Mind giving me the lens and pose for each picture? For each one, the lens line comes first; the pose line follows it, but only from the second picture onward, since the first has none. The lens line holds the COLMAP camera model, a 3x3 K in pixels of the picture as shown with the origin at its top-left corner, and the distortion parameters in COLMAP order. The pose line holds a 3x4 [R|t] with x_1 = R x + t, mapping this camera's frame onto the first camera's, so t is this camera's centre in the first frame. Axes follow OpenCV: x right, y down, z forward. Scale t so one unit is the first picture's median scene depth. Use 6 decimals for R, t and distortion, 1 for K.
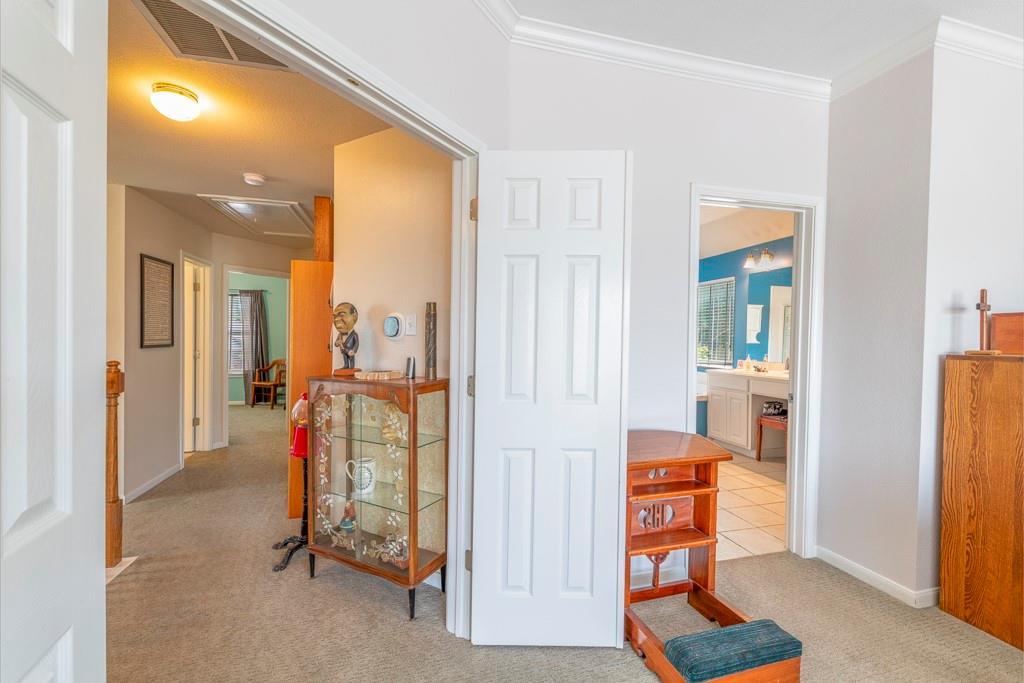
lens RADIAL K [[440.4, 0, 516.4], [0, 440.4, 343.3], [0, 0, 1]] dist [0.012469, -0.006884]
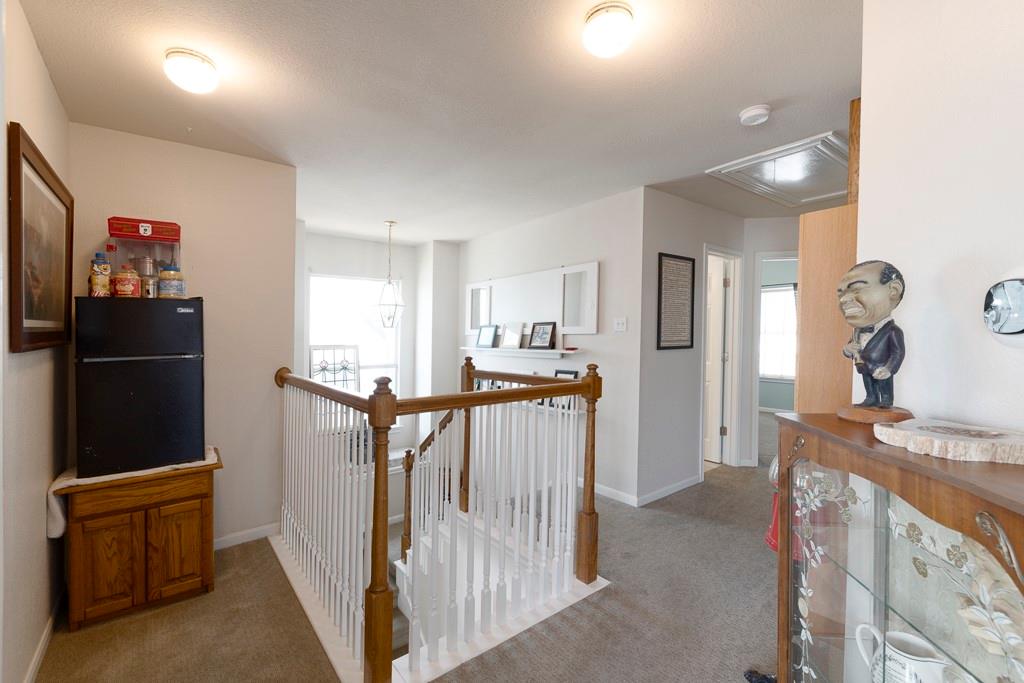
lens RADIAL K [[440.4, 0, 516.4], [0, 440.4, 343.3], [0, 0, 1]] dist [0.012469, -0.006884]
pose [[0.391926, 0.006389, -0.919975, -0.073637], [-0.006693, 0.999969, 0.004094, -0.004701], [0.919973, 0.004553, 0.391956, 0.322938]]
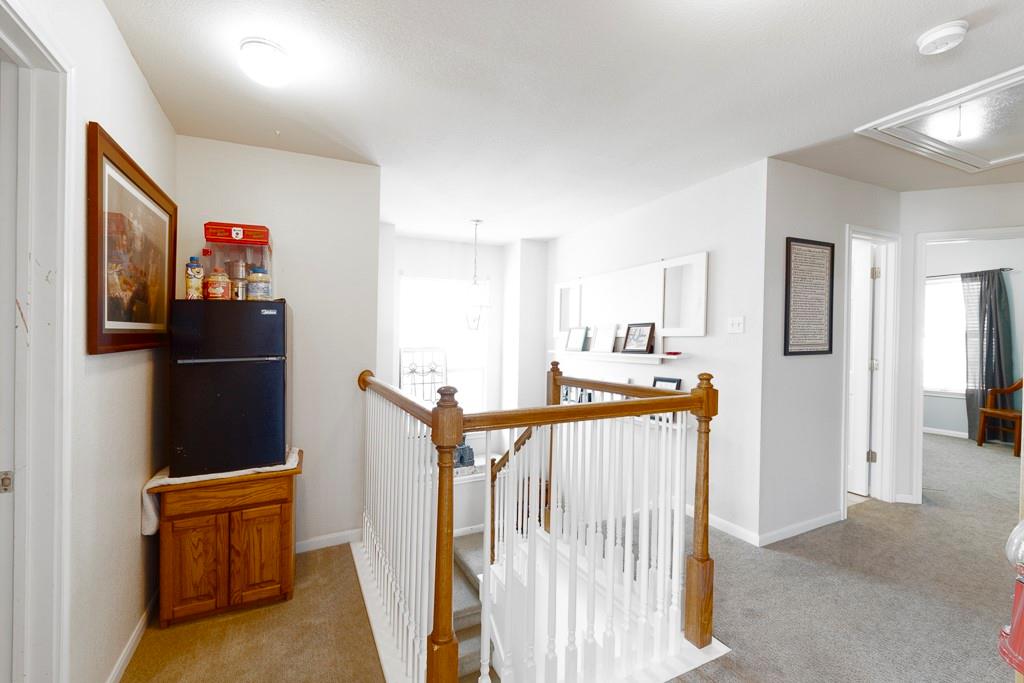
lens RADIAL K [[440.4, 0, 516.4], [0, 440.4, 343.3], [0, 0, 1]] dist [0.012469, -0.006884]
pose [[0.195429, 0.001219, -0.980717, -0.153837], [-0.010070, 0.999949, -0.000764, -0.005003], [0.980666, 0.010025, 0.195431, 0.356069]]
